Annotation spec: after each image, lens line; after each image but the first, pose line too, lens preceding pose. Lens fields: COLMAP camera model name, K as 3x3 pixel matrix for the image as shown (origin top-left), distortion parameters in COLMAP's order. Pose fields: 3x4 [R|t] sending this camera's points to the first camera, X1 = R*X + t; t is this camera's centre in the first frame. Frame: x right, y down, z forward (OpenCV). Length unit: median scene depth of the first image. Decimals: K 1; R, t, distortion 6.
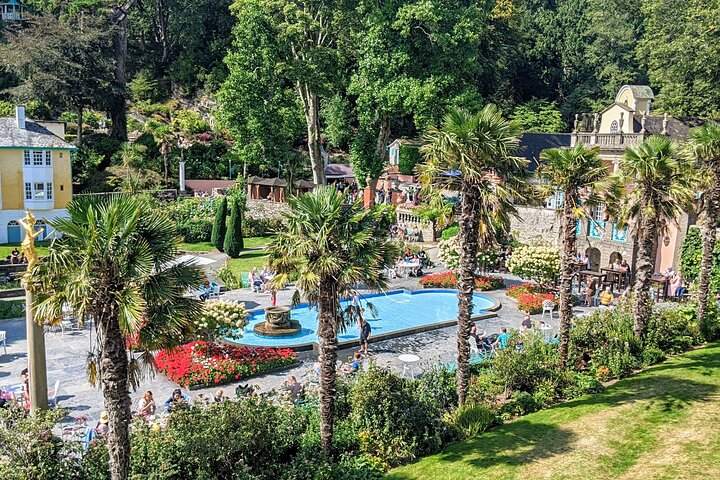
lens RADIAL K [[752.7, 0, 360.0], [0, 752.7, 240.0], [0, 0, 1]] dist [0.144662, -0.536065]
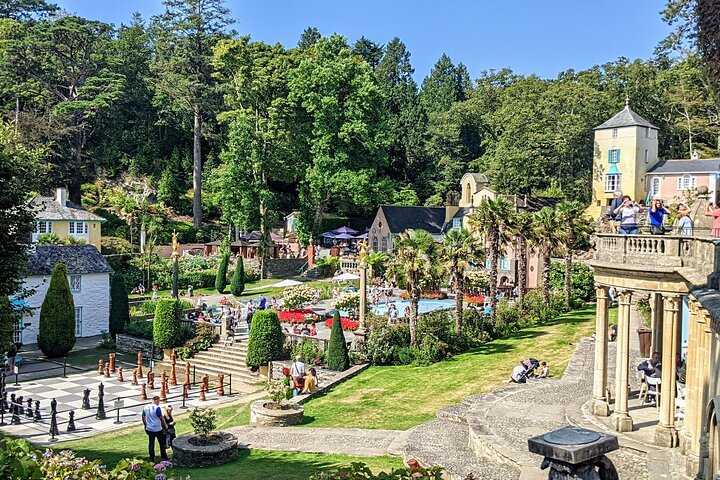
lens RADIAL K [[752.7, 0, 360.0], [0, 752.7, 240.0], [0, 0, 1]] dist [0.144662, -0.536065]
pose [[0.961067, -0.019265, 0.275644, -0.314617], [0.045211, 0.995086, -0.088089, 0.050316], [-0.272592, 0.097121, 0.957215, -0.389771]]
